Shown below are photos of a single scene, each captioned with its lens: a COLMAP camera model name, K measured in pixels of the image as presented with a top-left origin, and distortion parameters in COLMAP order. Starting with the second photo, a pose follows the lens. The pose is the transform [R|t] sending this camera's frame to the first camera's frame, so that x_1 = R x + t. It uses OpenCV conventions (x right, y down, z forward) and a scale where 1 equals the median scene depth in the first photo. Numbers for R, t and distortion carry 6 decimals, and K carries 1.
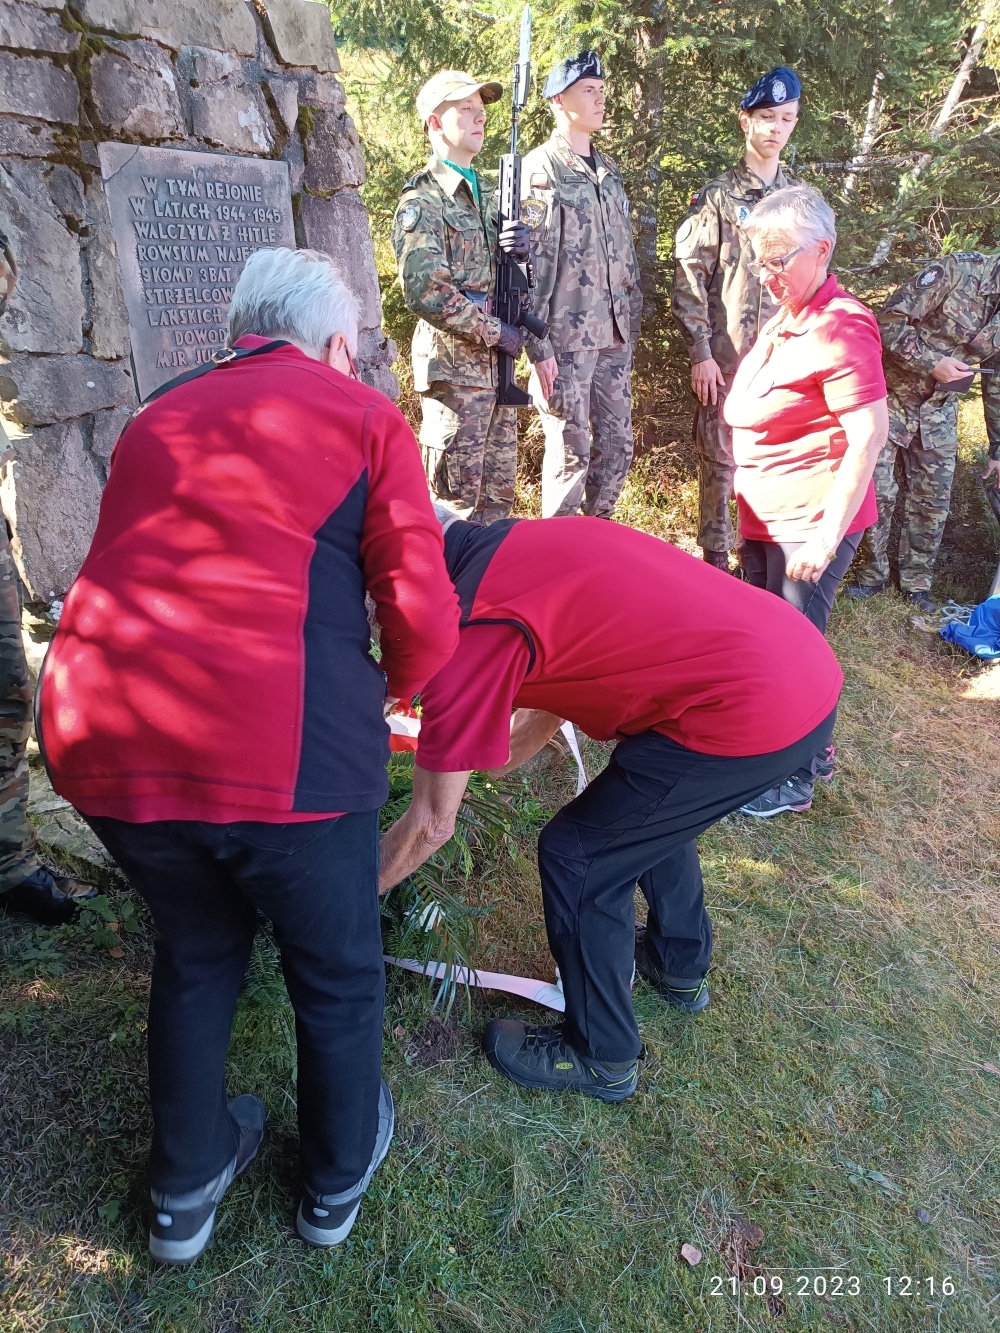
lens RADIAL K [[943.6, 0, 497.6], [0, 943.6, 667.9], [0, 0, 1]] dist [0.020846, -0.025191]
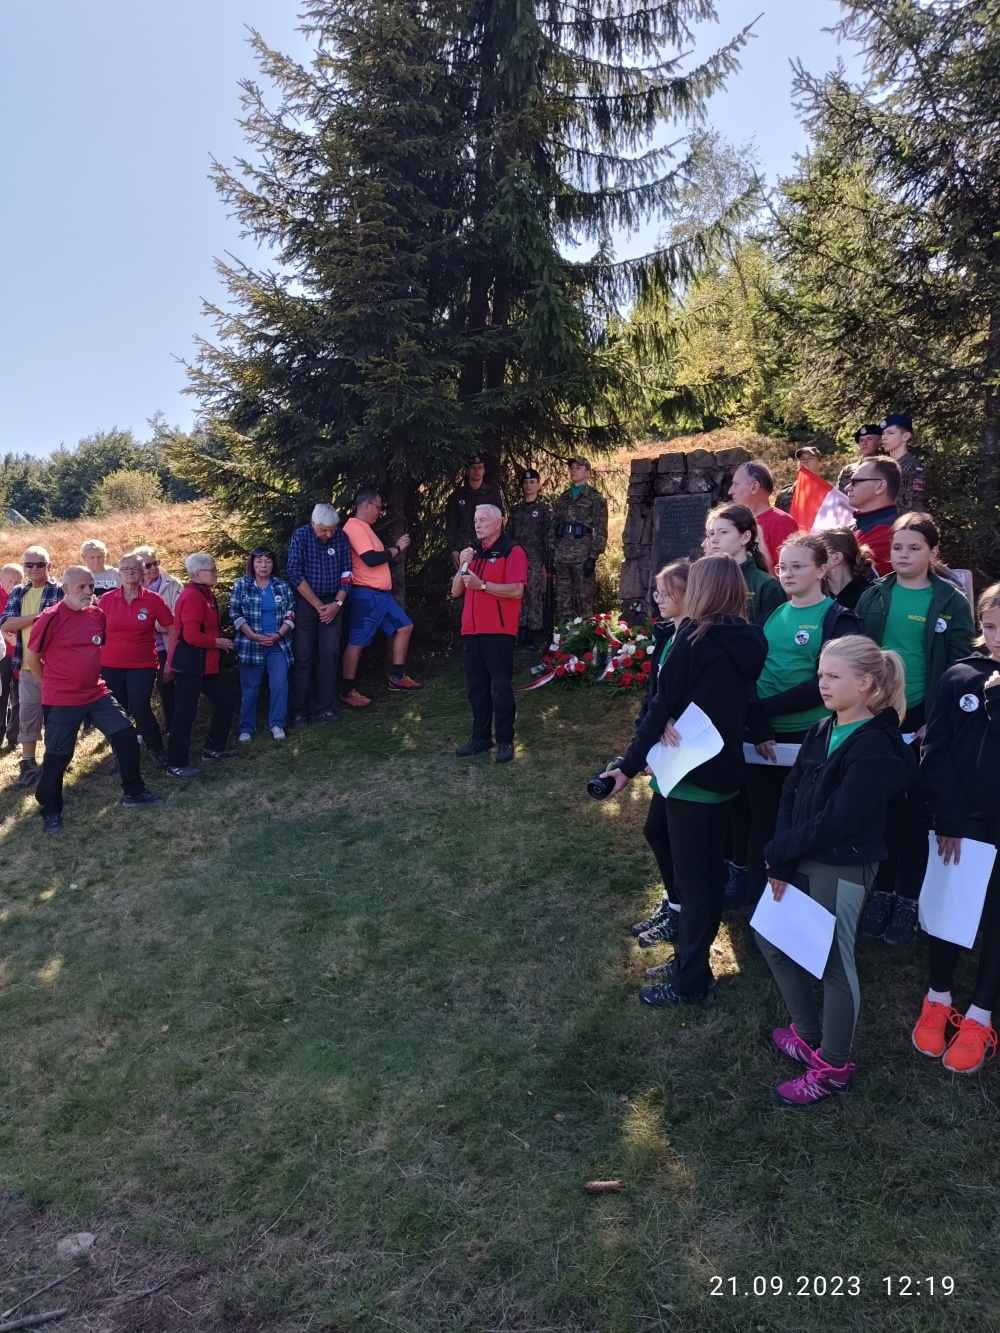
lens RADIAL K [[943.6, 0, 497.6], [0, 943.6, 667.9], [0, 0, 1]] dist [0.020846, -0.025191]
pose [[-0.075560, 0.066528, -0.994919, 3.244447], [-0.391881, 0.915506, 0.090980, 0.033336], [0.916908, 0.396765, -0.043105, 0.690331]]
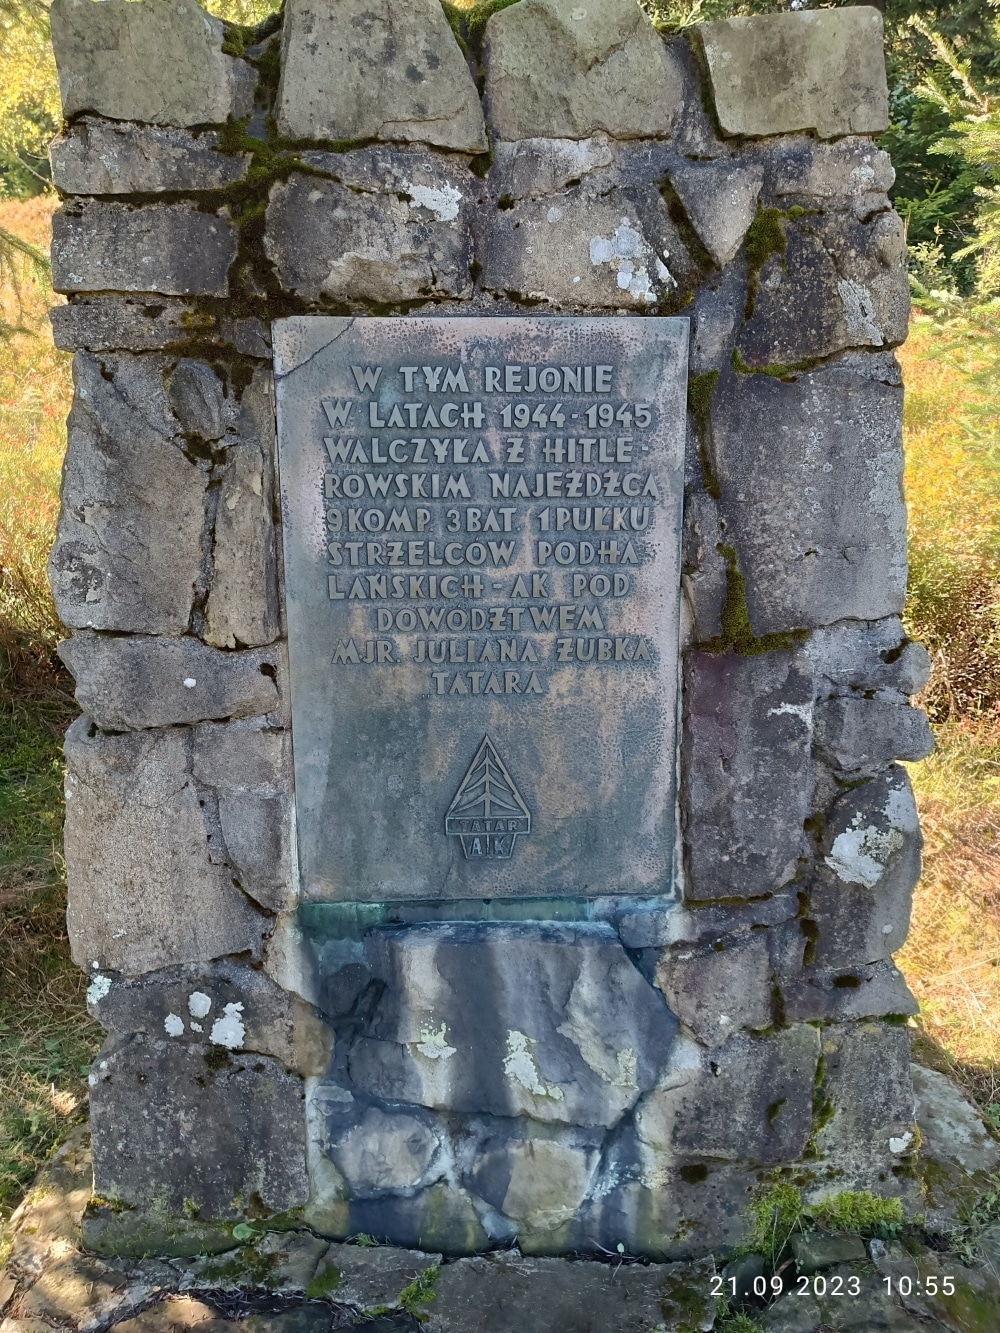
lens RADIAL K [[953.0, 0, 500.0], [0, 953.0, 666.5], [0, 0, 1]] dist [0.018479, -0.022010]
pose [[0.599777, 0.190884, -0.777065, 0.160017], [-0.308214, 0.951308, -0.004208, -0.314975], [0.738425, 0.242026, 0.629406, 0.635921]]
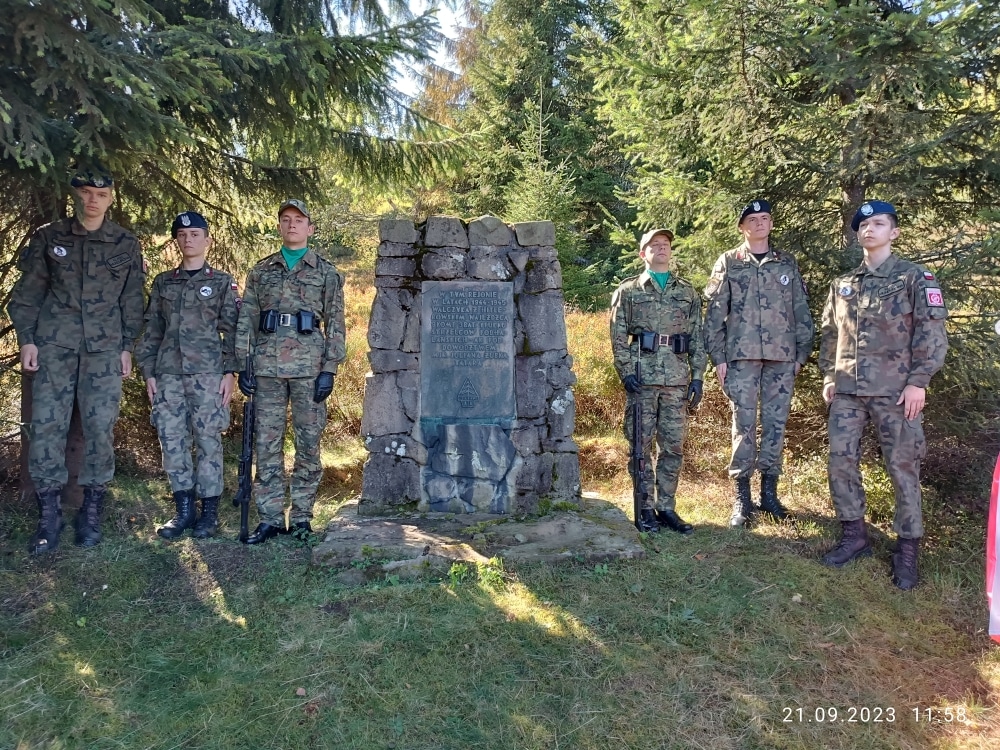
lens RADIAL K [[712.7, 0, 526.5], [0, 712.7, 373.1], [0, 0, 1]] dist [0.028599, -0.034978]
pose [[0.650656, -0.011905, -0.759279, 1.153281], [-0.295099, 0.917325, -0.267266, 0.145129], [0.699687, 0.397961, 0.593350, 0.050499]]
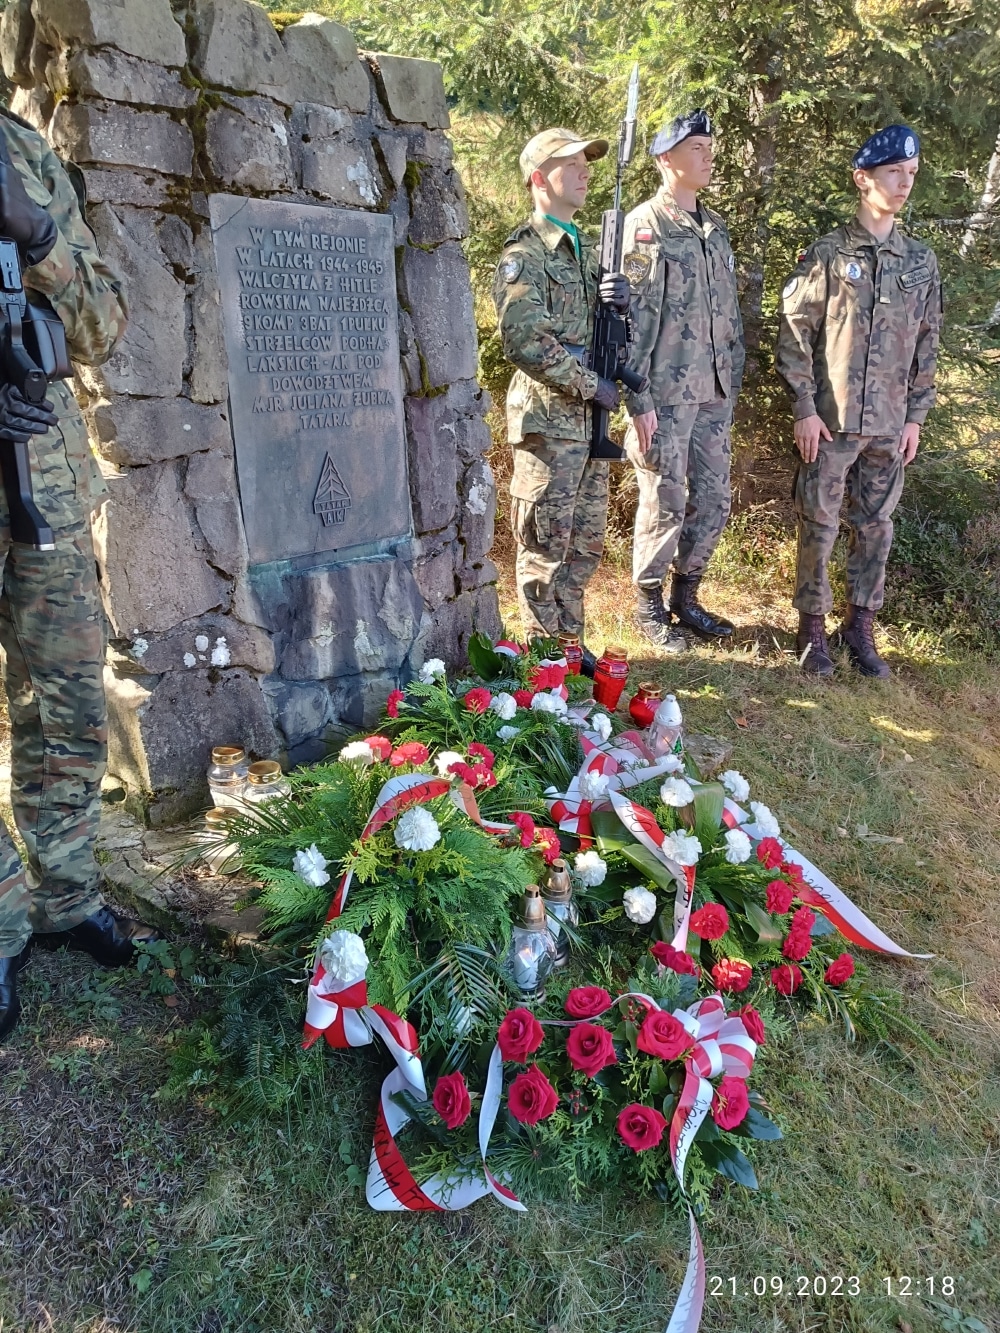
lens RADIAL K [[950.0, 0, 502.1], [0, 950.0, 668.8], [0, 0, 1]] dist [0.028599, -0.034978]
pose [[0.995184, 0.047042, -0.086004, 0.004315], [-0.051408, 0.997462, -0.049270, -0.007576], [0.083468, 0.053454, 0.995076, 0.023446]]
